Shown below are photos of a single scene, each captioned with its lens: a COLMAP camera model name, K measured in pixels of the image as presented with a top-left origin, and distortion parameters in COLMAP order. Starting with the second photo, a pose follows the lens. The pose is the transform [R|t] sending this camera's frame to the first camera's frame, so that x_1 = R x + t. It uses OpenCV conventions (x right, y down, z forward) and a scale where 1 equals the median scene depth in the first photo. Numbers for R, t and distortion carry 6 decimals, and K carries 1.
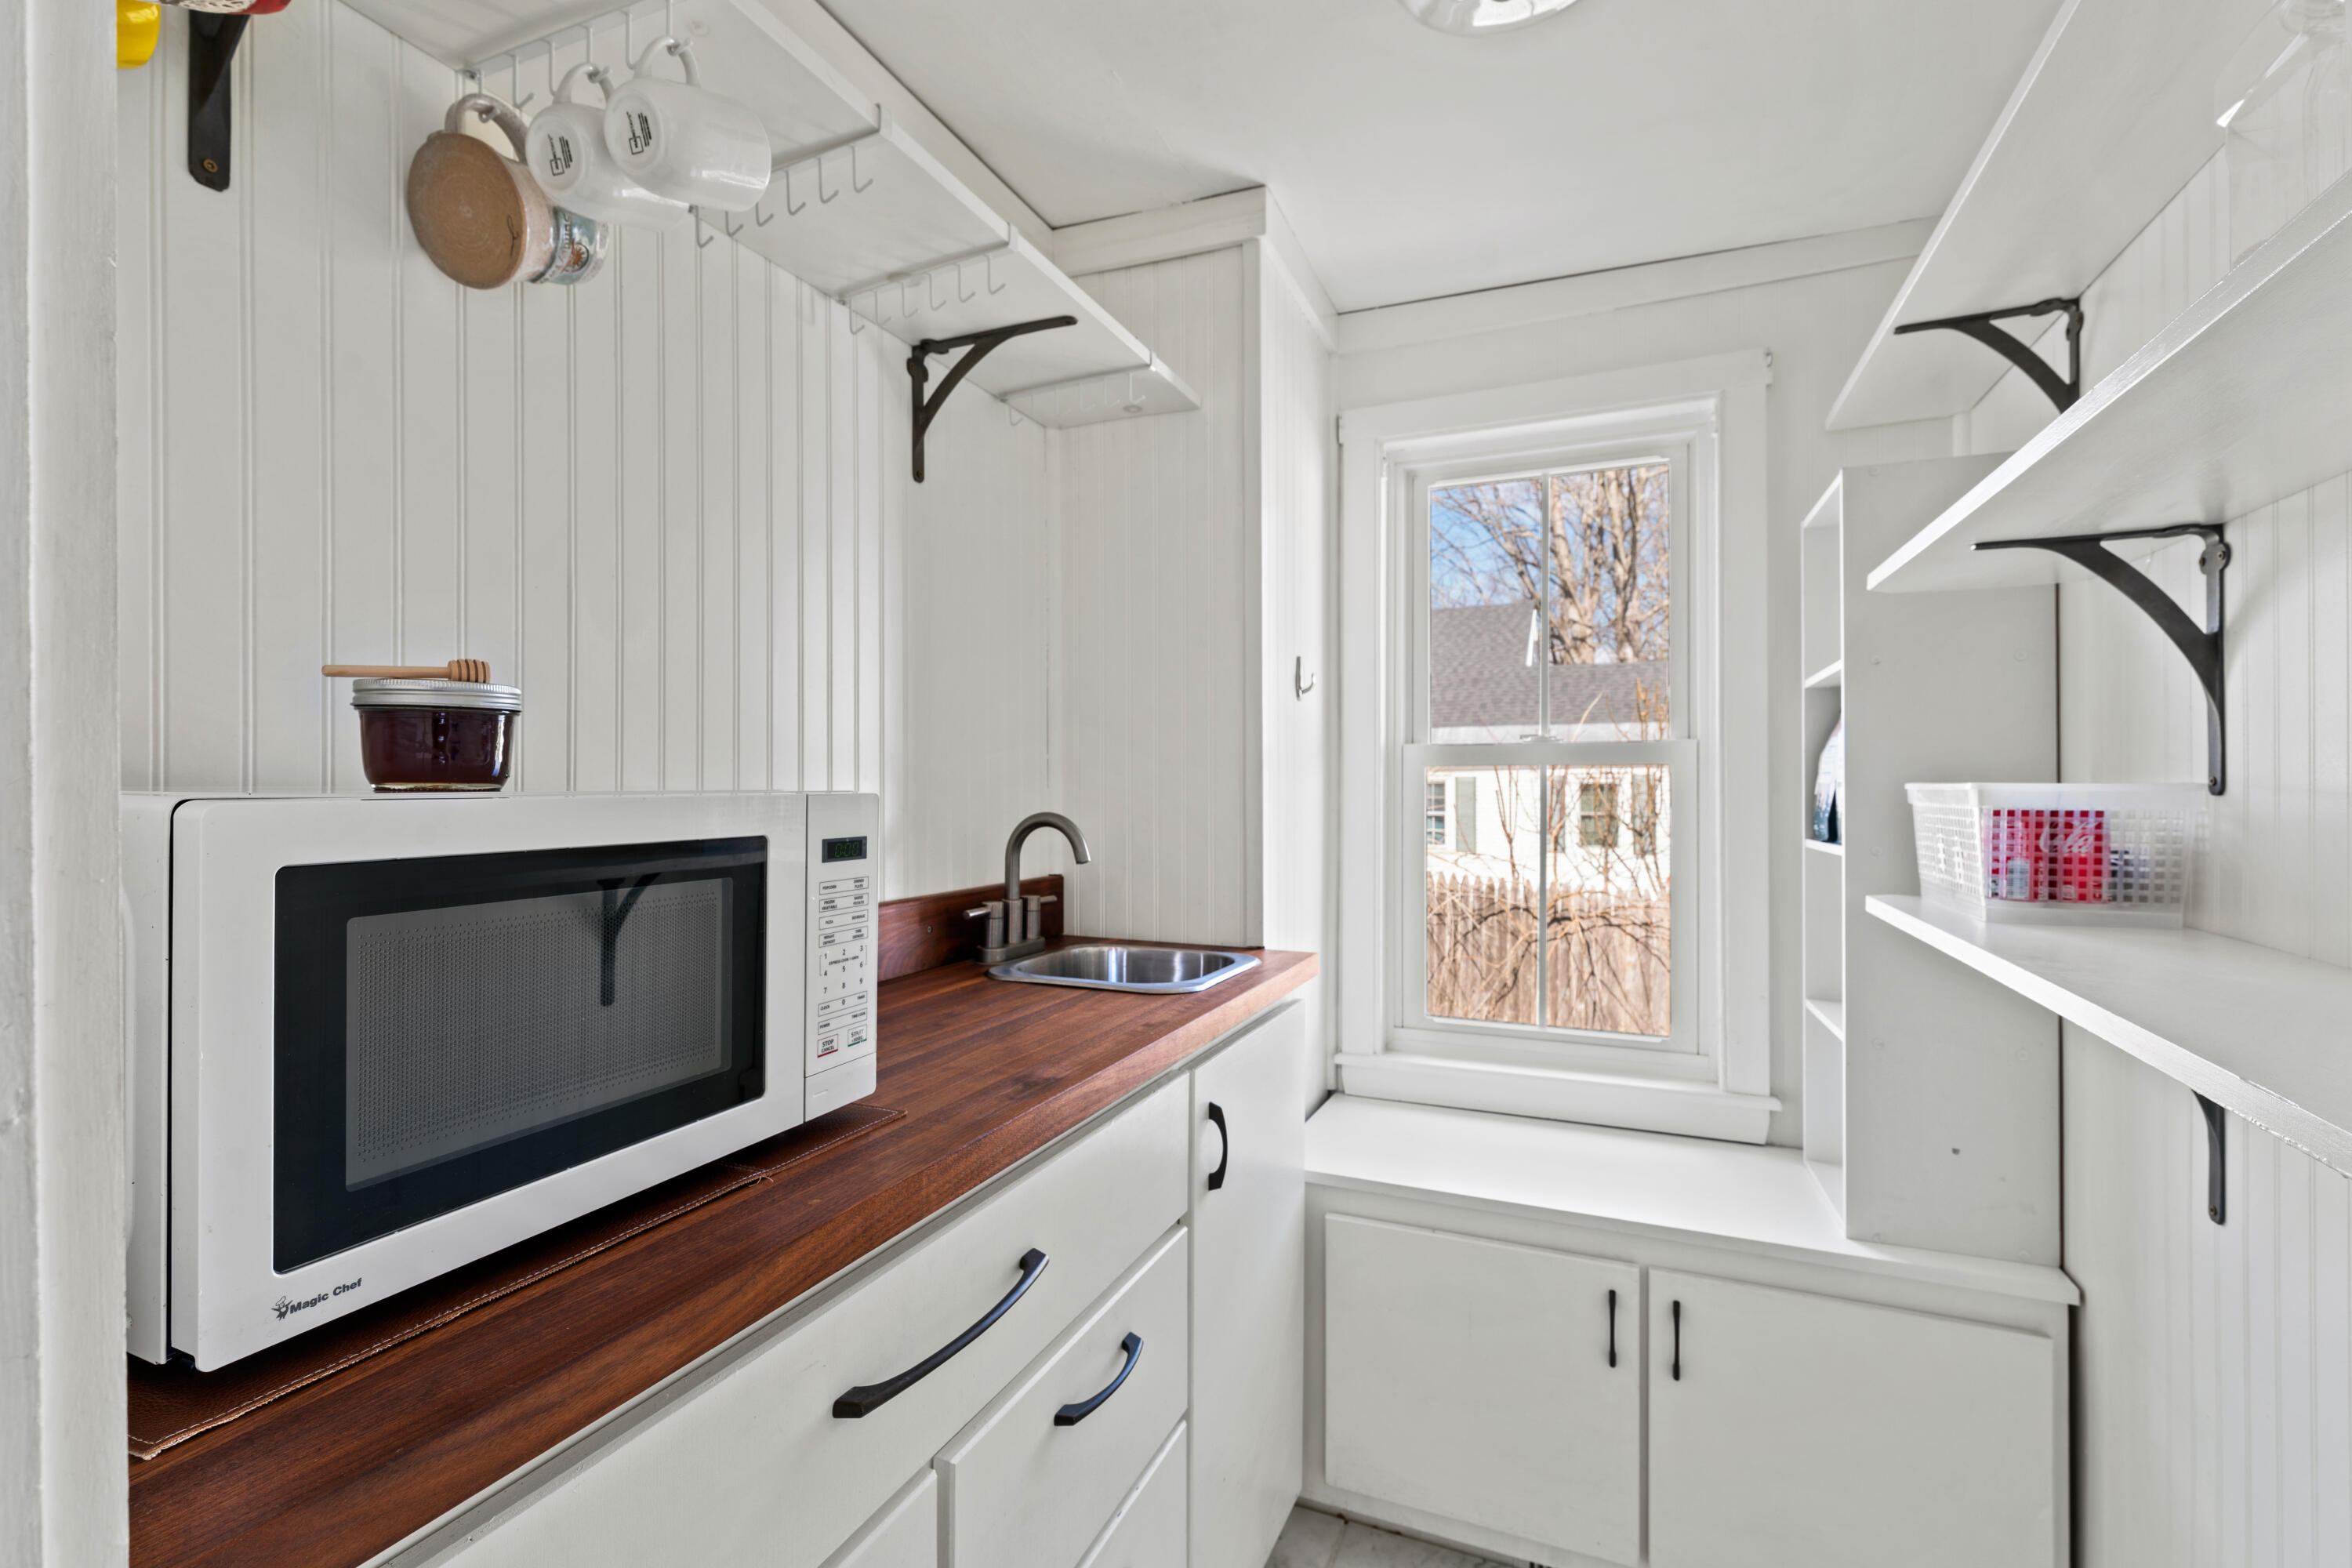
lens RADIAL K [[1037.9, 0, 1176.0], [0, 1037.9, 784.0], [0, 0, 1]] dist [0.000709, 0.000055]
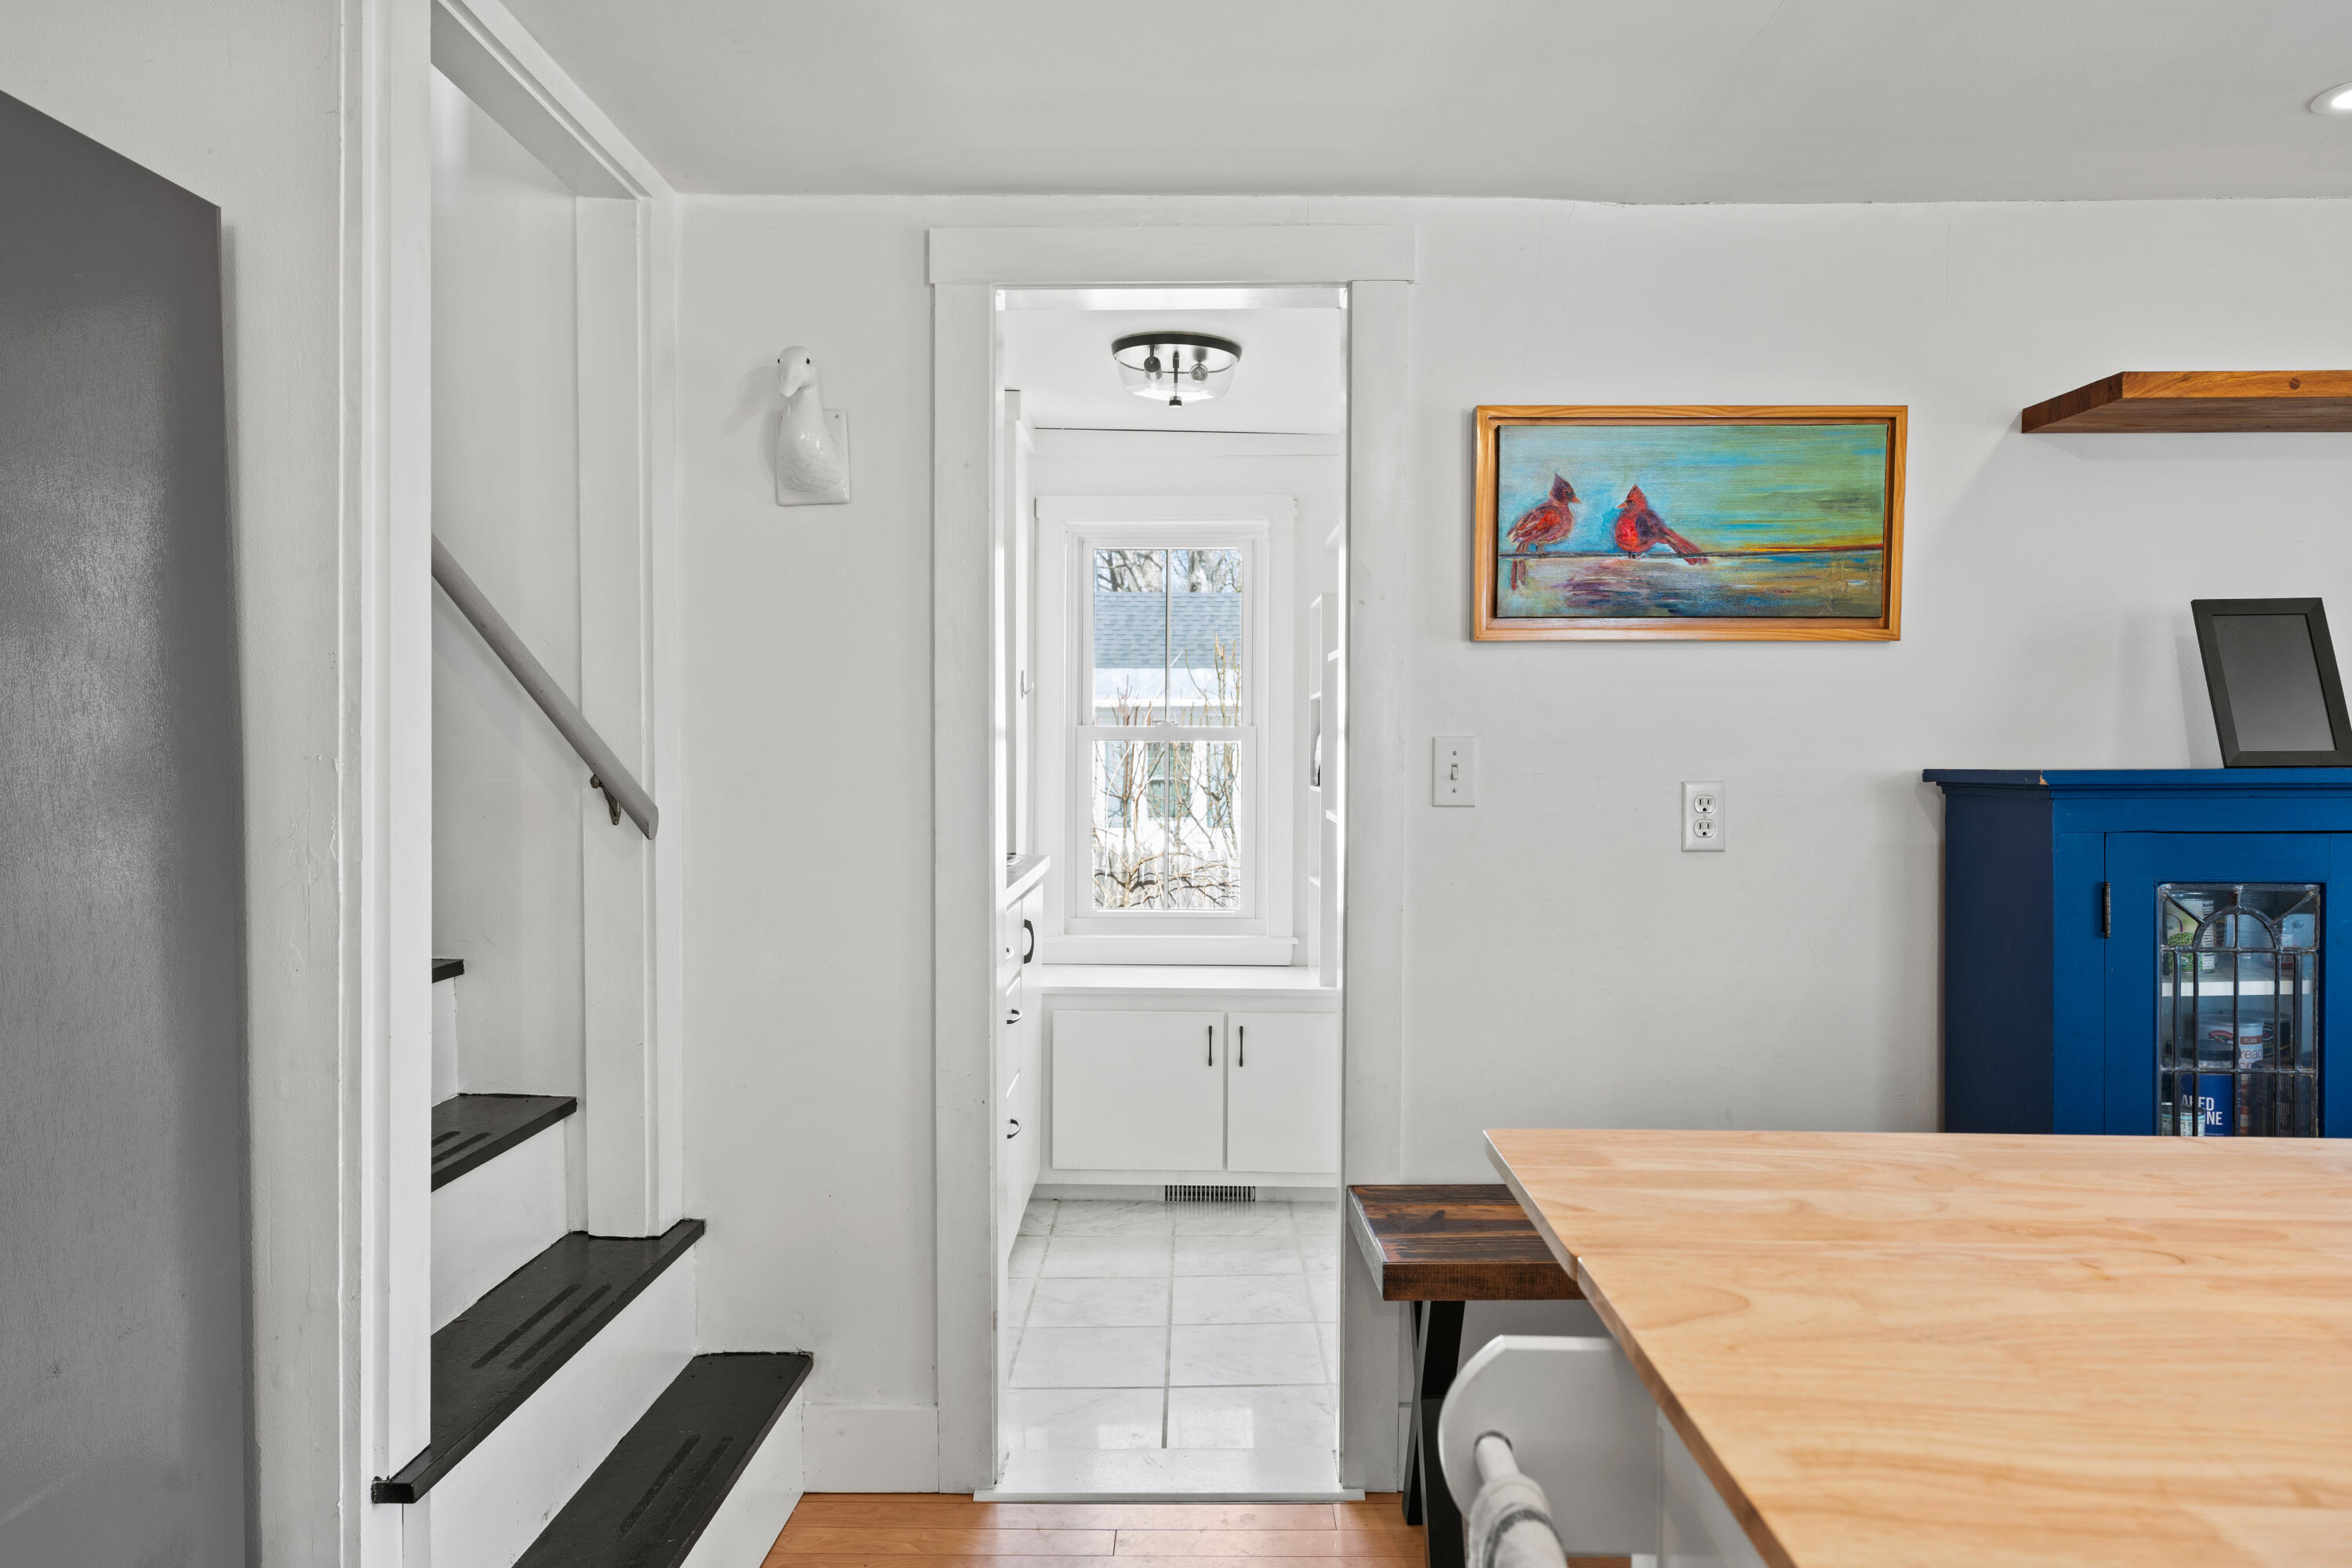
lens RADIAL K [[1617.6, 0, 1176.6], [0, 1617.6, 788.8], [0, 0, 1]] dist [-0.000284, -0.000021]
pose [[0.921469, -0.008289, 0.388364, -0.196622], [-0.004403, 0.999485, 0.031780, -0.008076], [-0.388427, -0.030995, 0.920958, -0.423891]]
